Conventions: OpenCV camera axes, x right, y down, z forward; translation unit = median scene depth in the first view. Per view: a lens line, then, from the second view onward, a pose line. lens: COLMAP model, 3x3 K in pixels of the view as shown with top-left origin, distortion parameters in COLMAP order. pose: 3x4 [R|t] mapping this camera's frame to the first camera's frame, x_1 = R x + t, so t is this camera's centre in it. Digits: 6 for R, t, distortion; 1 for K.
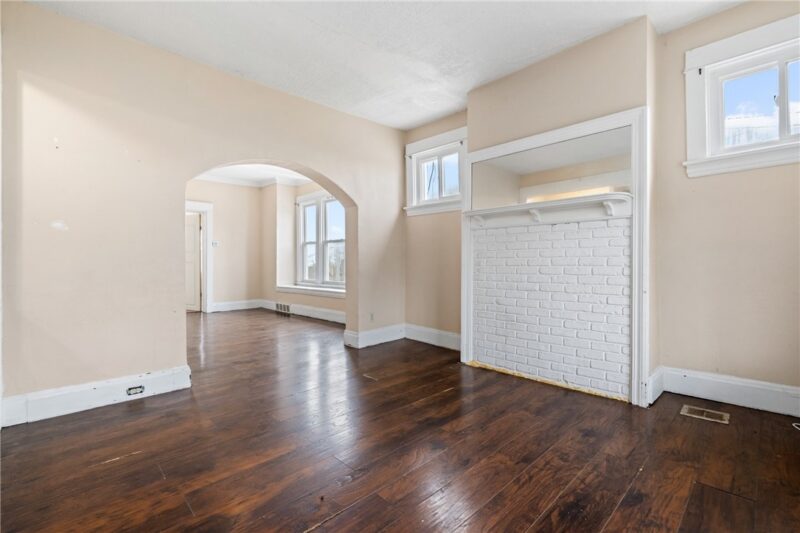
lens RADIAL K [[360.5, 0, 400.0], [0, 360.5, 266.5], [0, 0, 1]] dist [-0.001595, -0.000285]
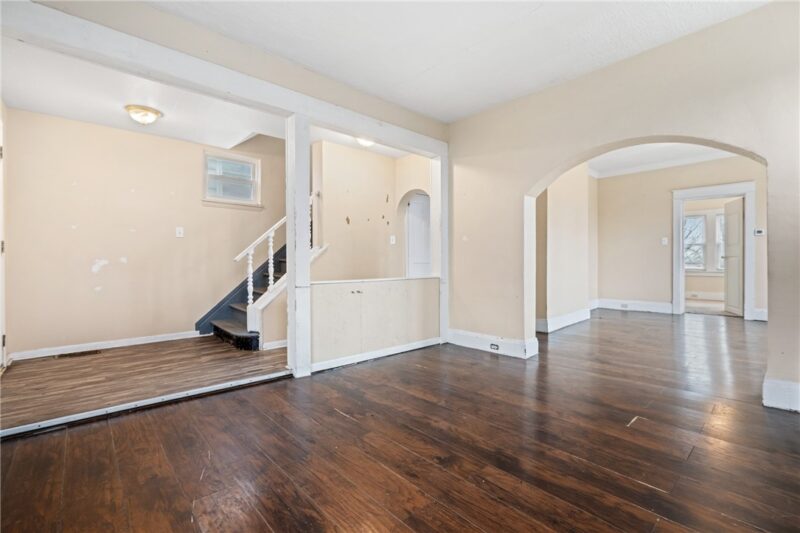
lens RADIAL K [[360.5, 0, 400.0], [0, 360.5, 266.5], [0, 0, 1]] dist [-0.001595, -0.000285]
pose [[-0.028964, 0.019425, -0.999392, 0.846583], [-0.000651, 0.999811, 0.019452, -0.011892], [0.999580, 0.001214, -0.028946, 0.760825]]
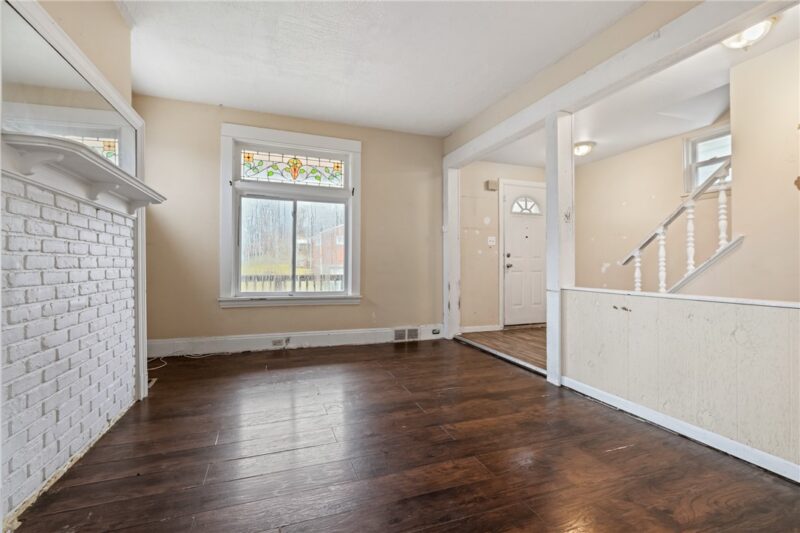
lens RADIAL K [[360.5, 0, 400.0], [0, 360.5, 266.5], [0, 0, 1]] dist [-0.001595, -0.000285]
pose [[-0.916567, 0.001692, 0.399878, -0.490218], [0.004447, 0.999972, 0.005963, -0.007389], [-0.399857, 0.007244, -0.916549, 1.769003]]
